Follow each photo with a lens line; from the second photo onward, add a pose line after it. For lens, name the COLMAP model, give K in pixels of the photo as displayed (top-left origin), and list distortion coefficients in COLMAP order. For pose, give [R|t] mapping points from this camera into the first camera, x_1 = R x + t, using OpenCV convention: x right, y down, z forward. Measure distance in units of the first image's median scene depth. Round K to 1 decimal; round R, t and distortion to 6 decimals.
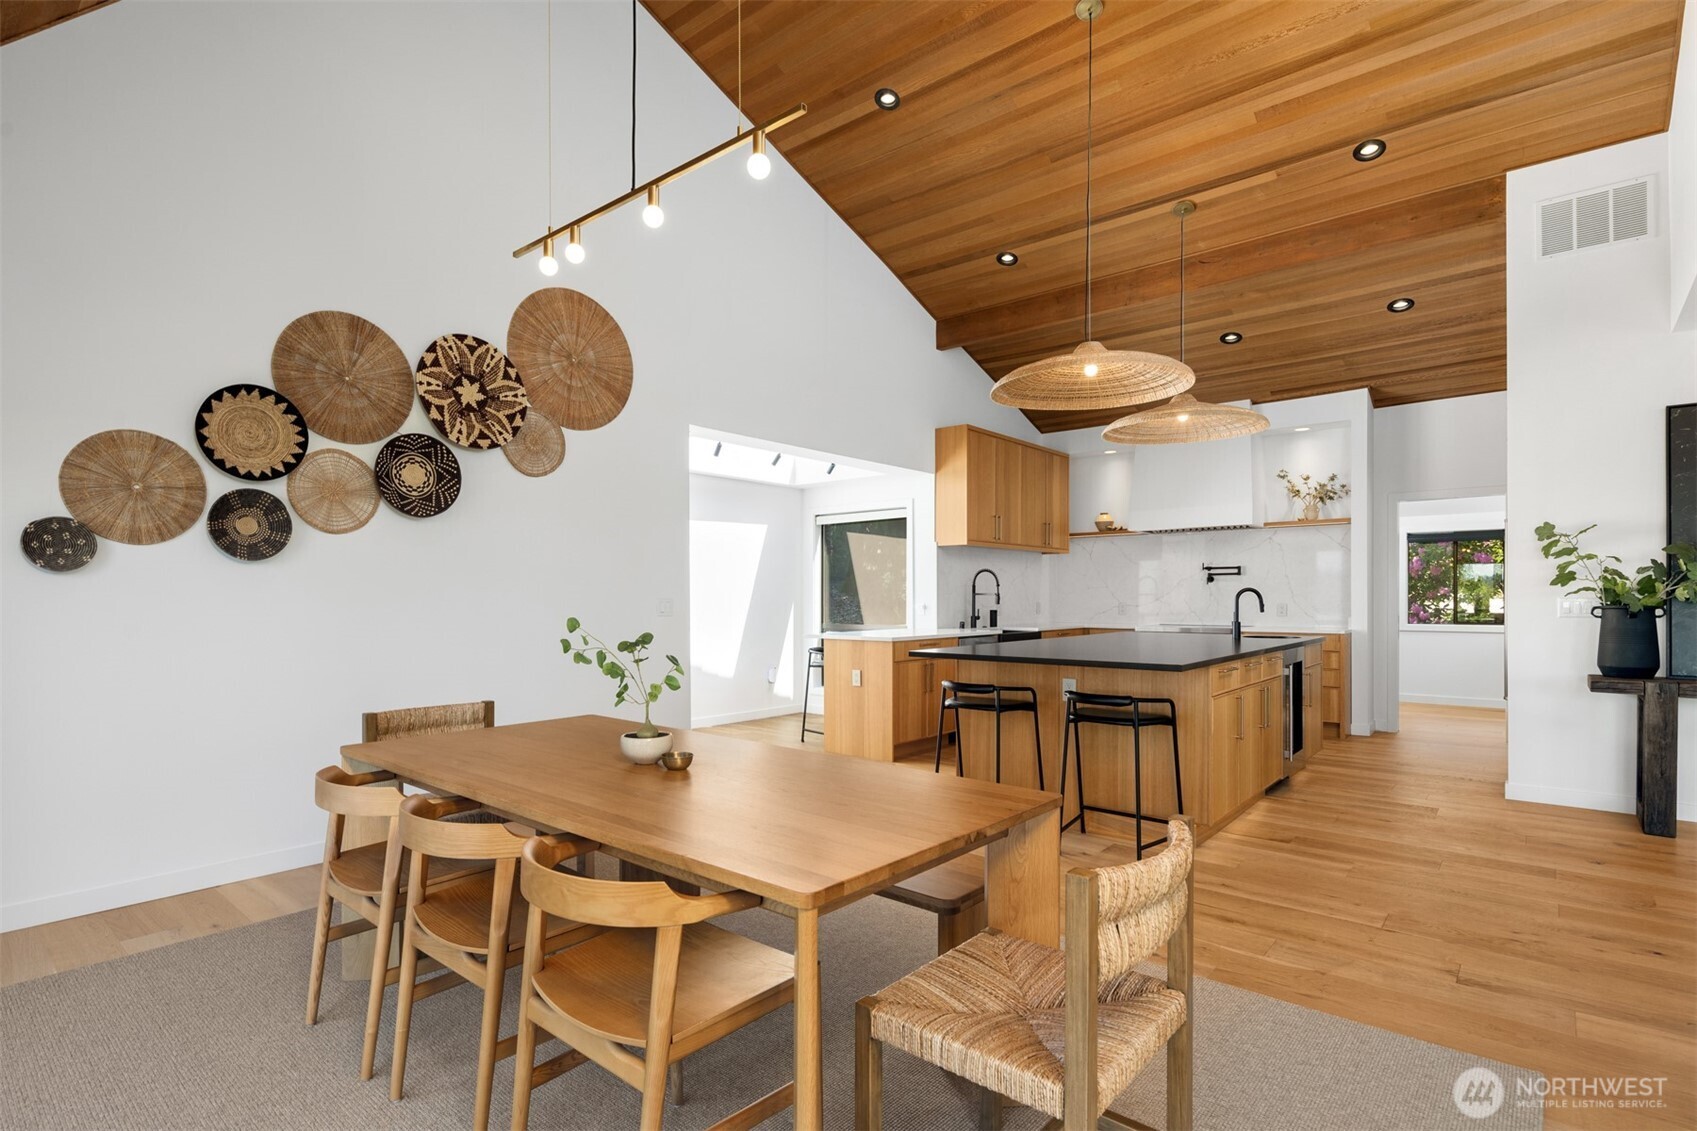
lens RADIAL K [[830.6, 0, 842.2], [0, 830.6, 597.3], [0, 0, 1]] dist [0.003366, -0.000195]
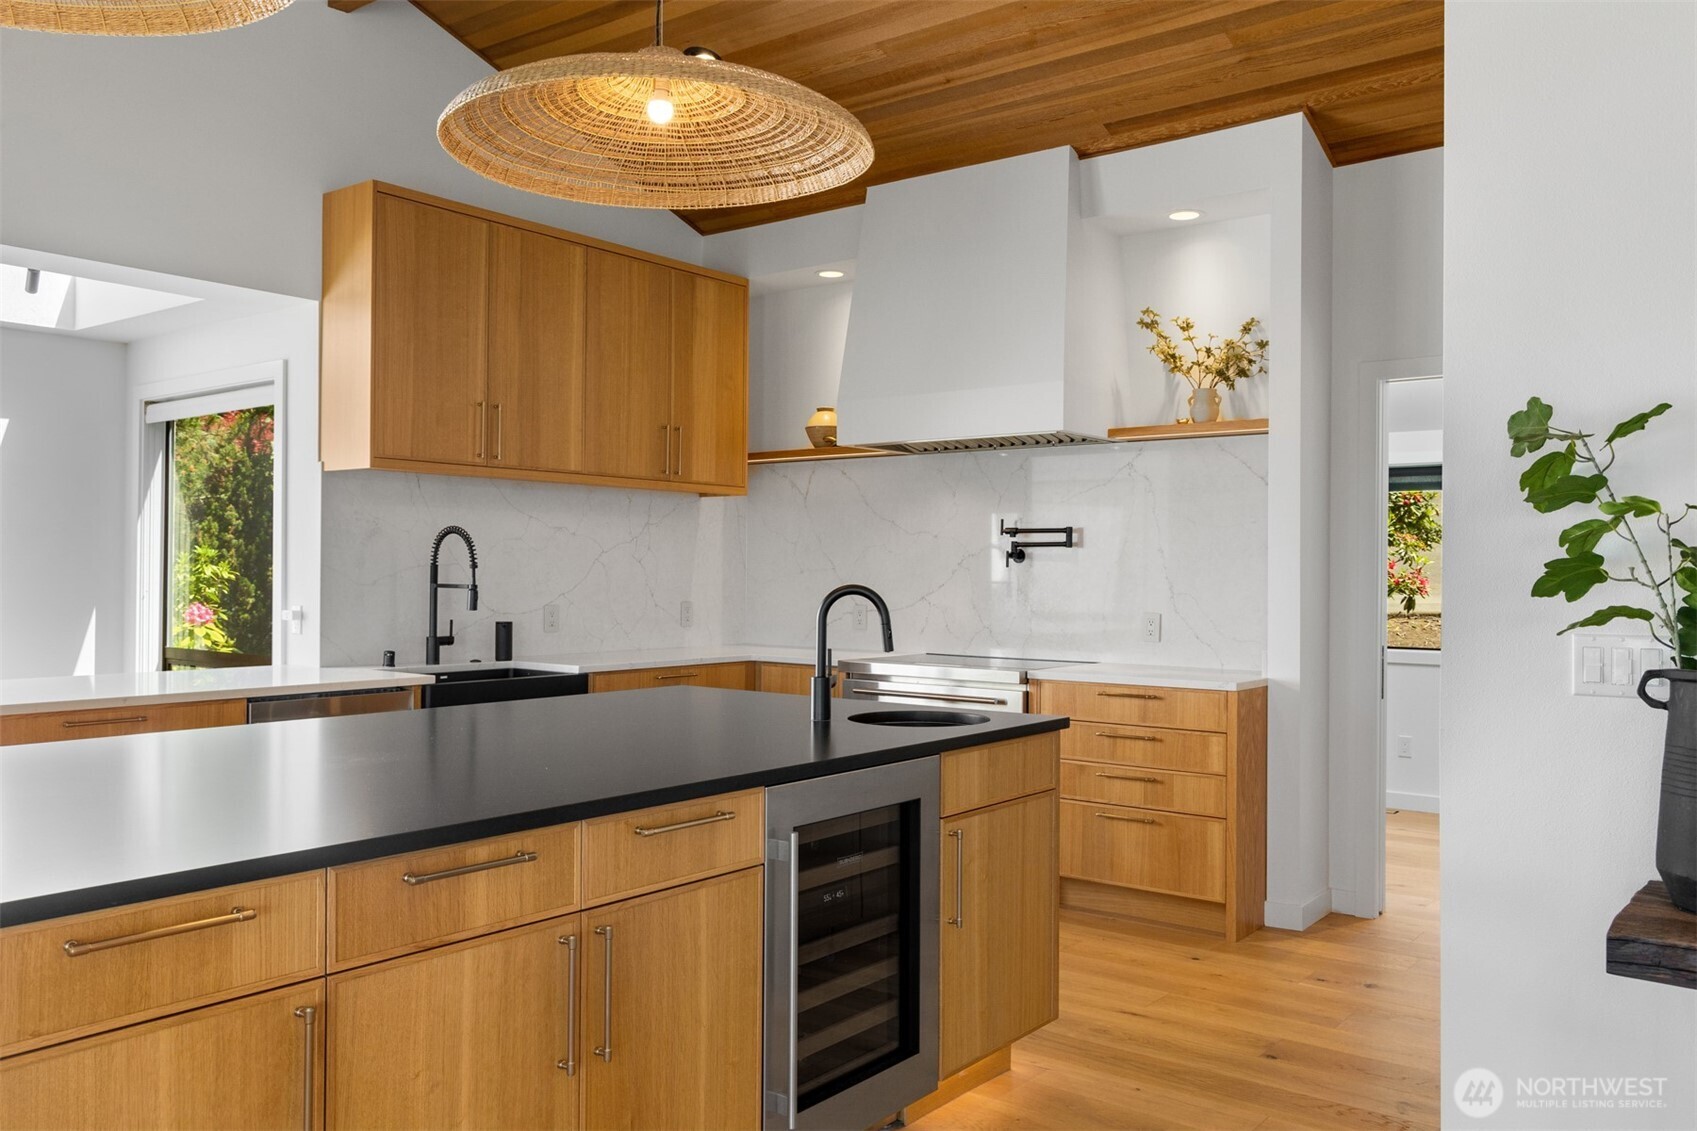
lens RADIAL K [[1323.8, 0, 848.5], [0, 1323.8, 565.5], [0, 0, 1]] dist [0.005329, 0.001638]
pose [[0.999054, 0.009234, 0.042486, 0.584452], [-0.009043, 0.999948, -0.004703, -0.022009], [-0.042527, 0.004315, 0.999086, 0.523207]]
